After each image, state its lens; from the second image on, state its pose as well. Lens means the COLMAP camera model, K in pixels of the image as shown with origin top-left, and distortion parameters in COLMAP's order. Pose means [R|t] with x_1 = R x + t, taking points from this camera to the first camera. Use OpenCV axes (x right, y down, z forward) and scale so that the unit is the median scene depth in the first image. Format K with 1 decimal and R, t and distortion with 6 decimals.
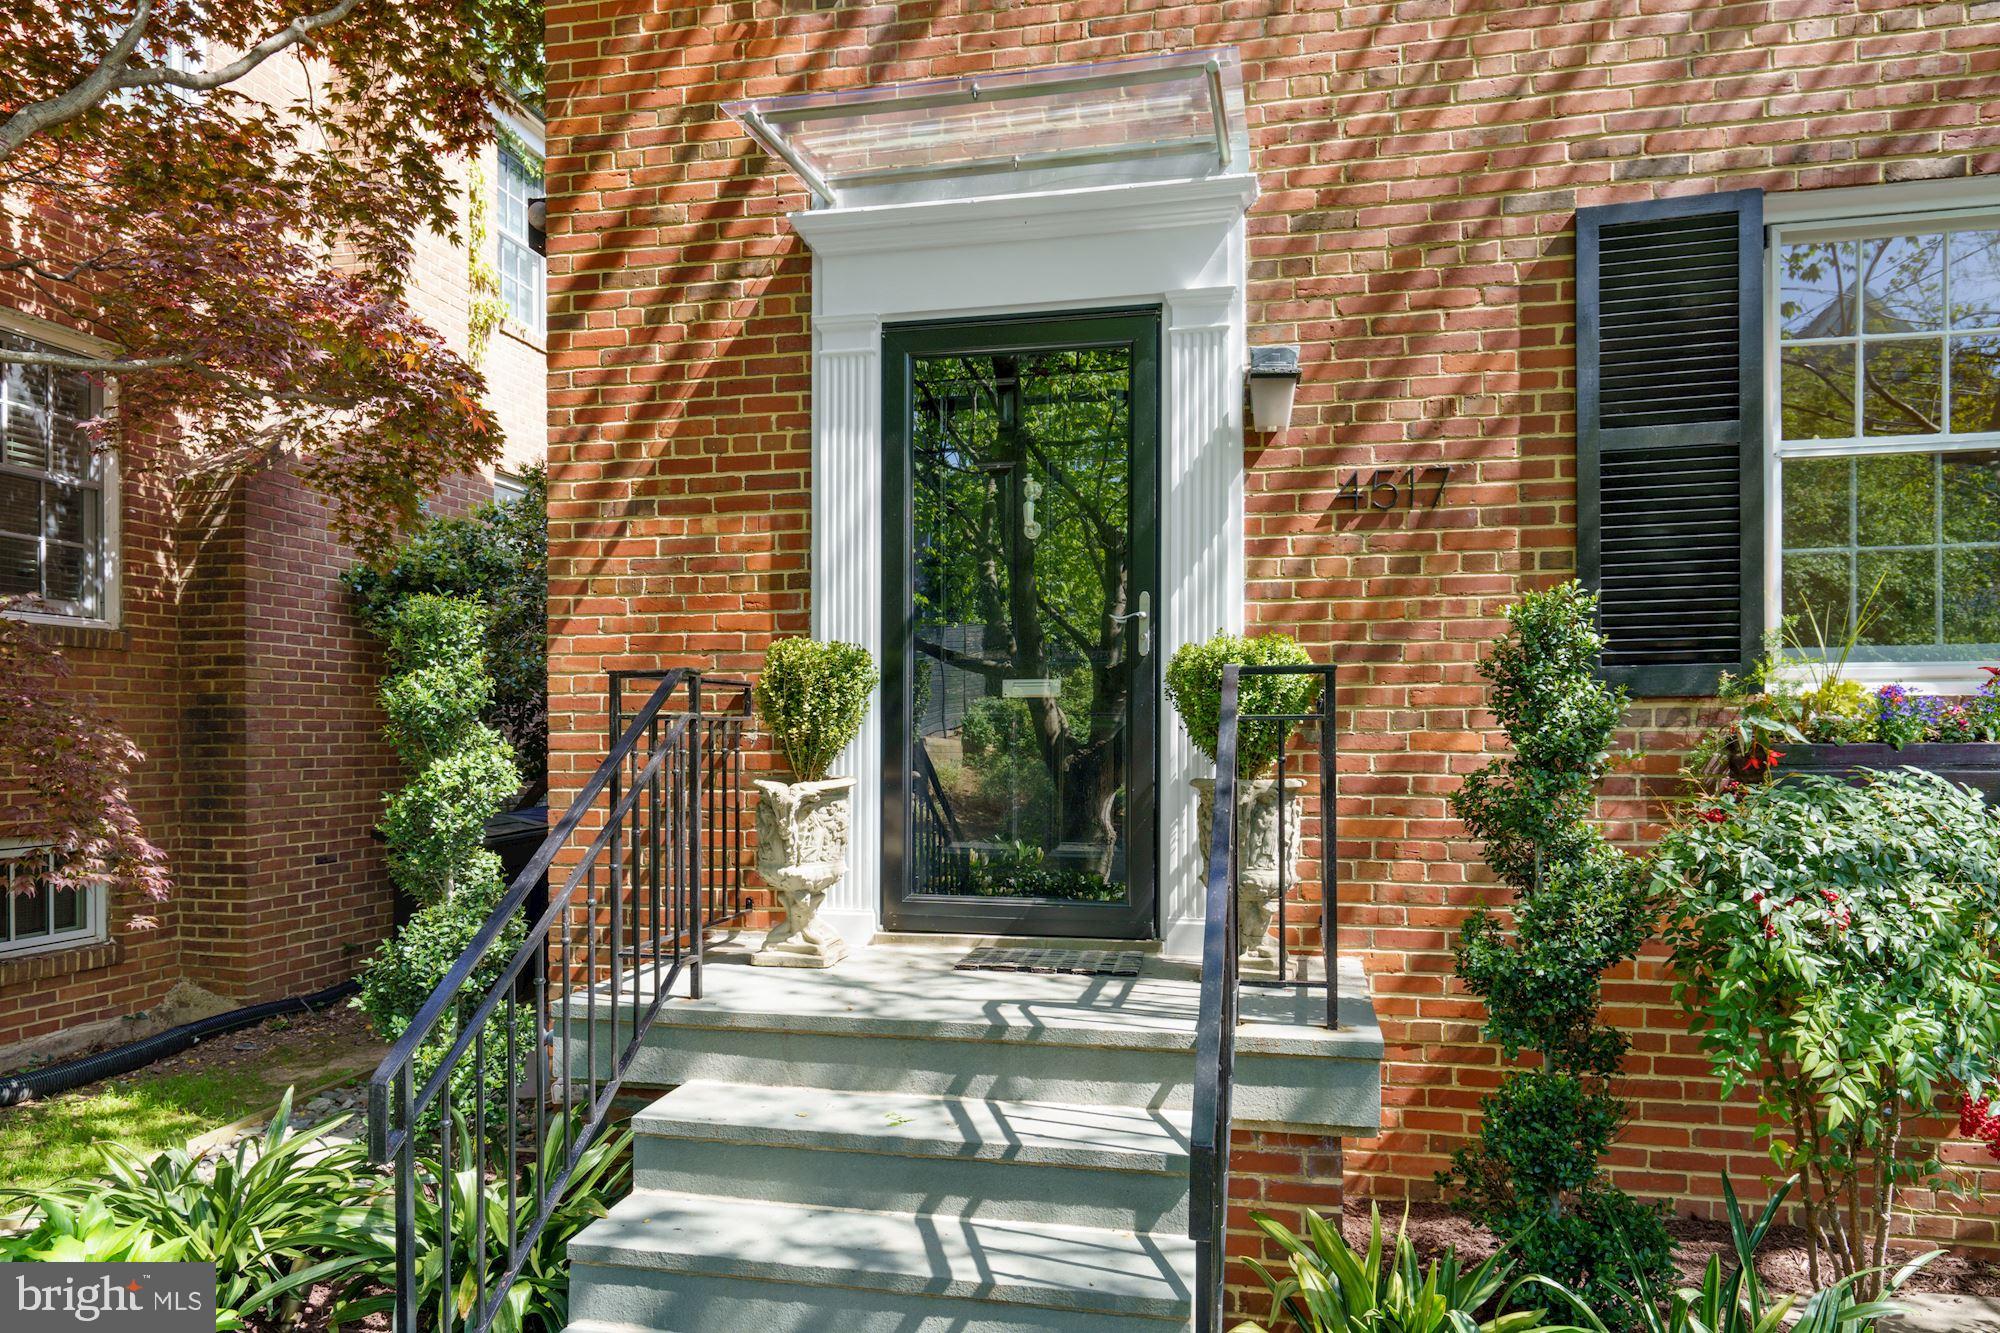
lens RADIAL K [[958.0, 0, 994.6], [0, 958.0, 660.5], [0, 0, 1]] dist [0.017320, 0.000041]
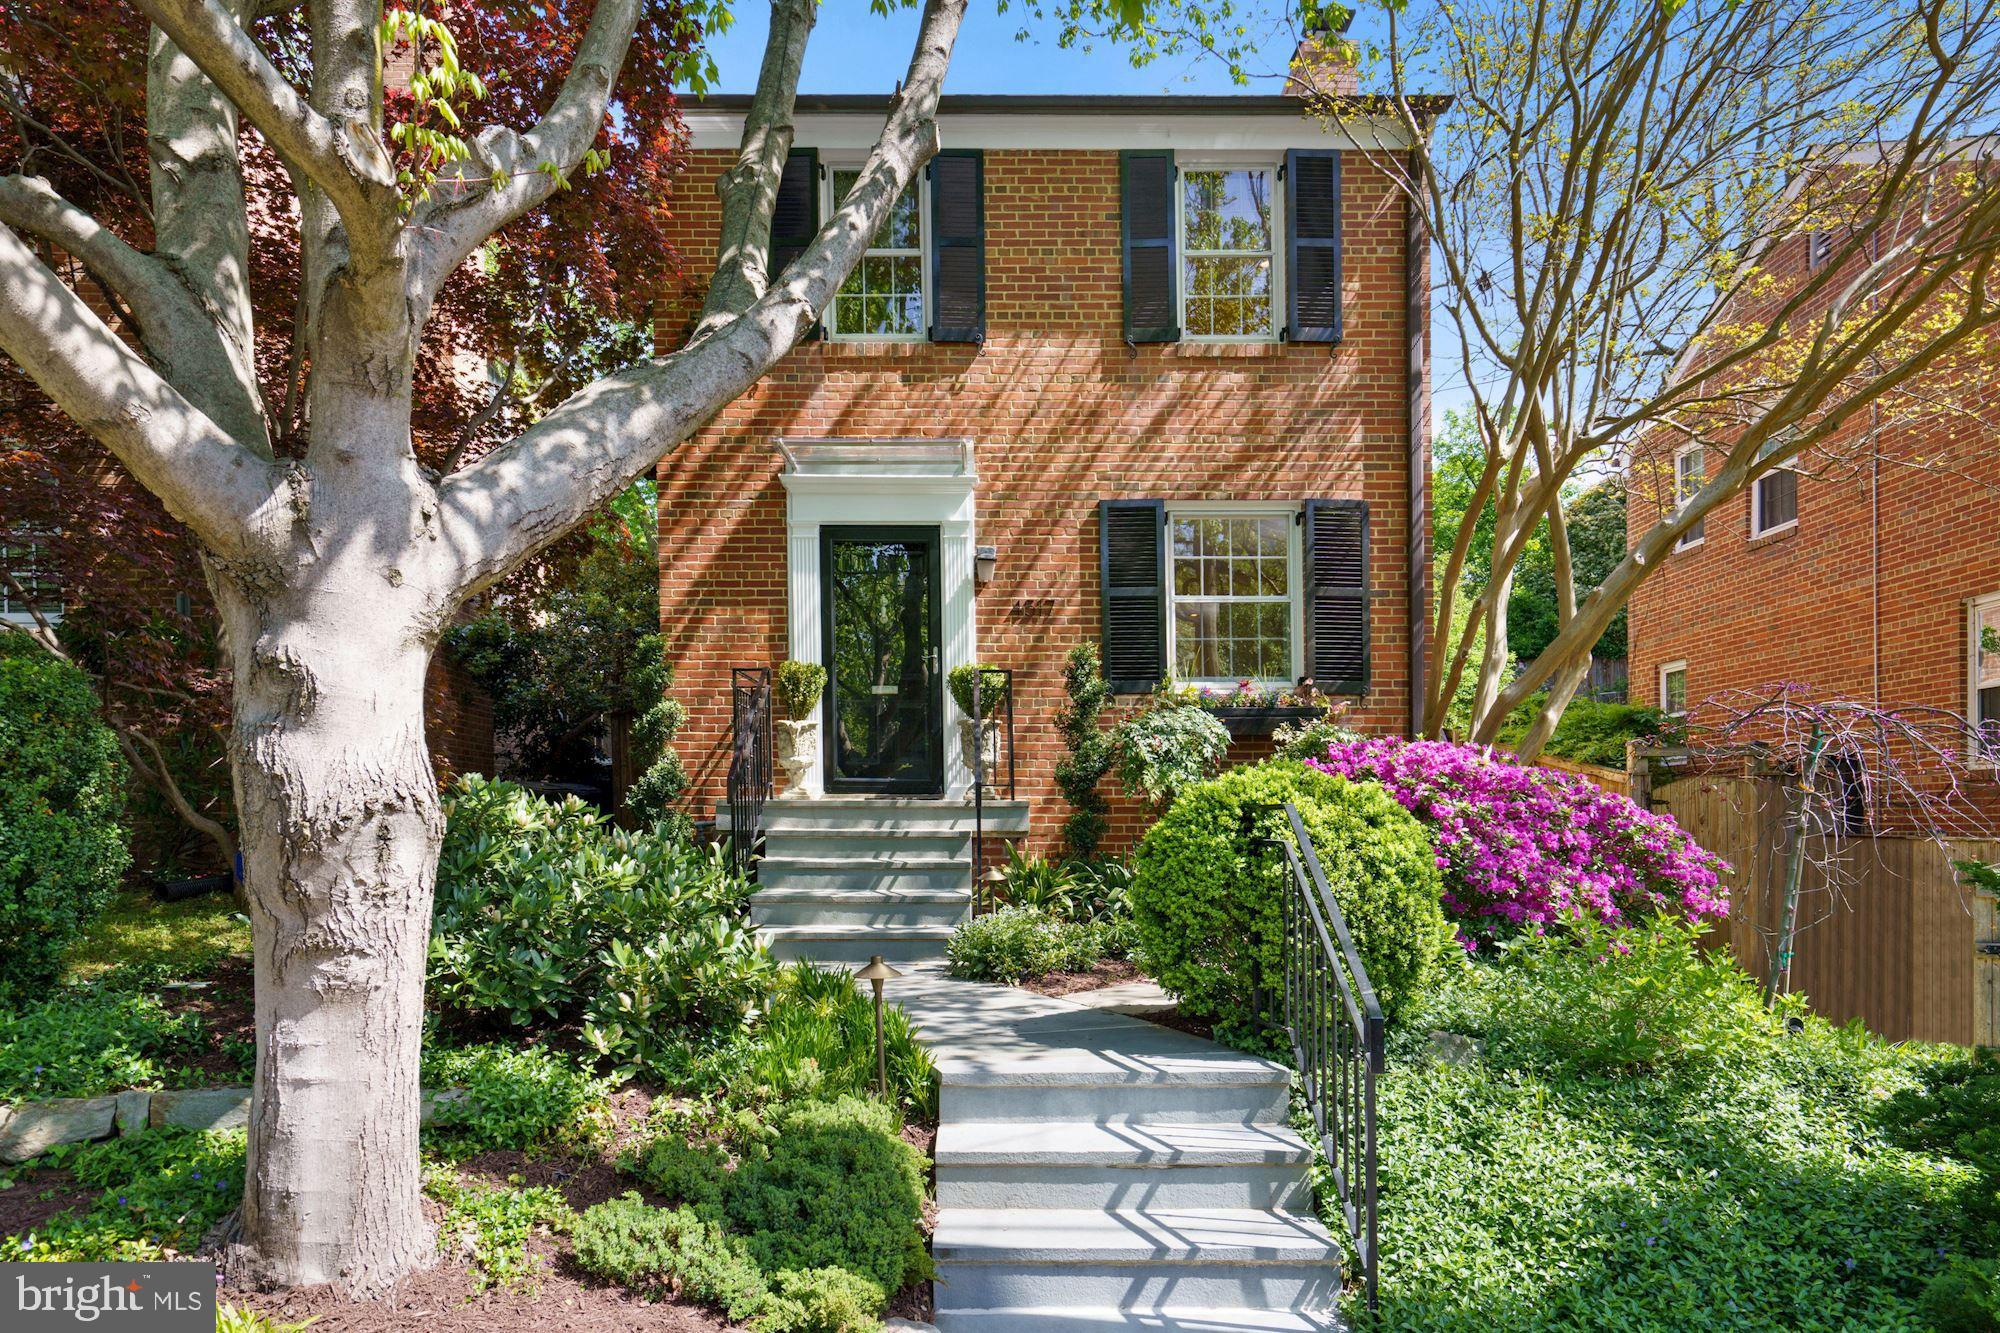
lens RADIAL K [[958.0, 0, 994.6], [0, 958.0, 660.5], [0, 0, 1]] dist [0.017320, 0.000041]
pose [[0.946506, 0.023302, 0.321844, -0.458593], [0.011298, 0.994385, -0.105220, 0.209027], [-0.322489, 0.103228, 0.940928, -1.242579]]
